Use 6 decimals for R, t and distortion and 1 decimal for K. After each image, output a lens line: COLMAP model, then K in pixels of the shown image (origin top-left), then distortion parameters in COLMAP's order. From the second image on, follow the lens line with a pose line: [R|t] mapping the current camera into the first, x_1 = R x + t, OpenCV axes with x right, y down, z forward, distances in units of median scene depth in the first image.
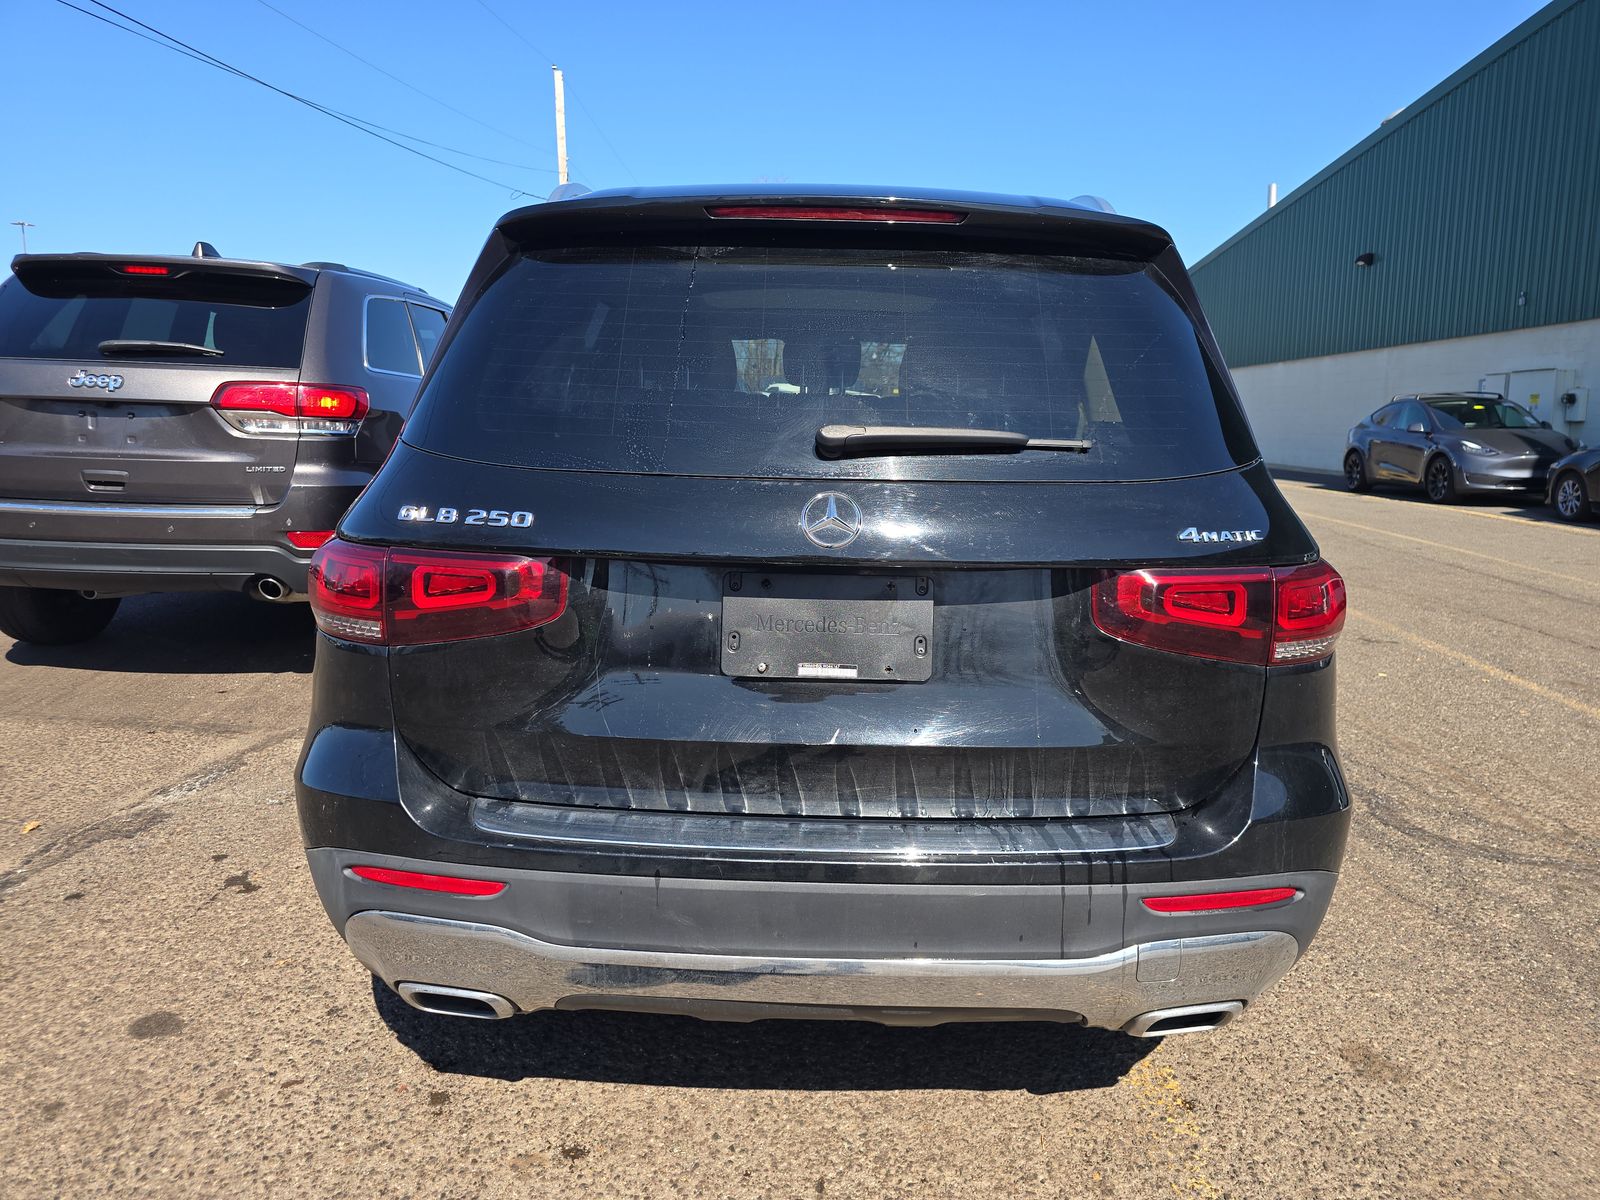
lens RADIAL K [[1077.7, 0, 788.9], [0, 1077.7, 610.9], [0, 0, 1]] dist [0.020528, -0.009979]
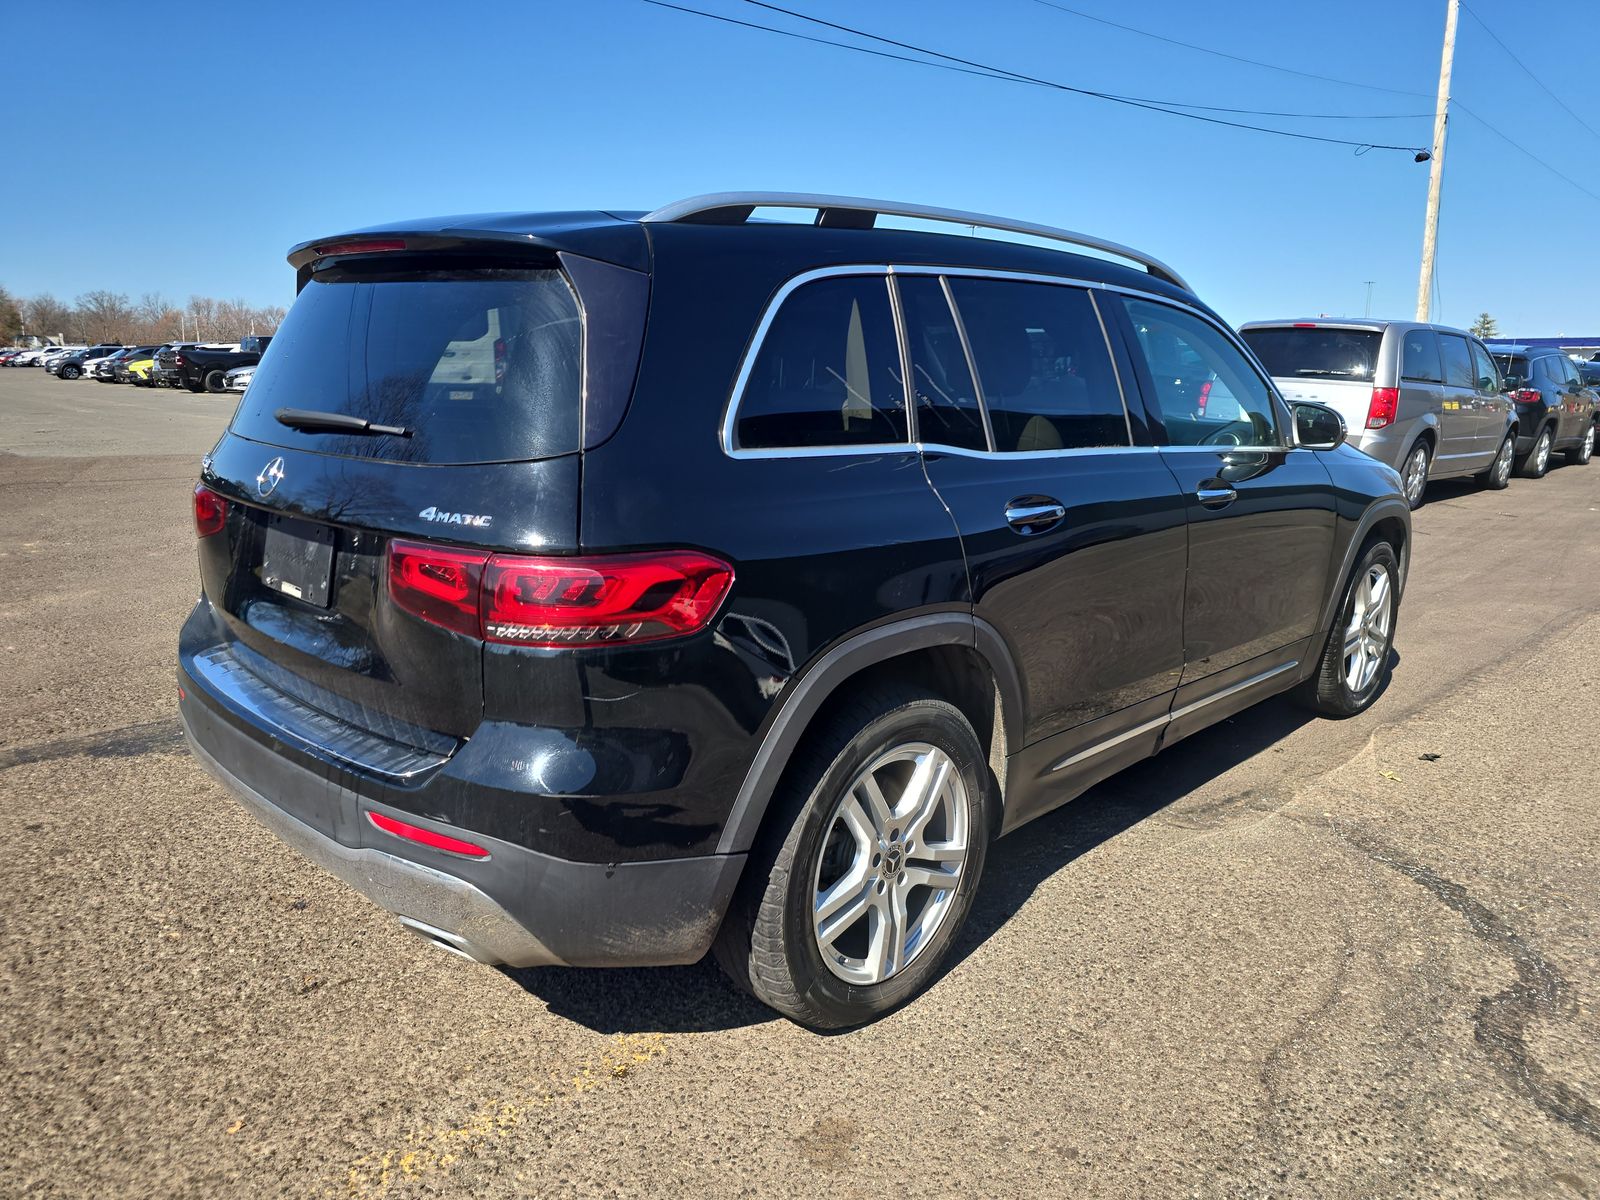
lens RADIAL K [[1077.7, 0, 787.3], [0, 1077.7, 589.1], [0, 0, 1]] dist [0.020528, -0.009979]
pose [[0.743146, 0.149895, -0.652124, 1.043418], [-0.145518, 0.987464, 0.061147, -0.085811], [0.653114, 0.049455, 0.755643, 0.282947]]
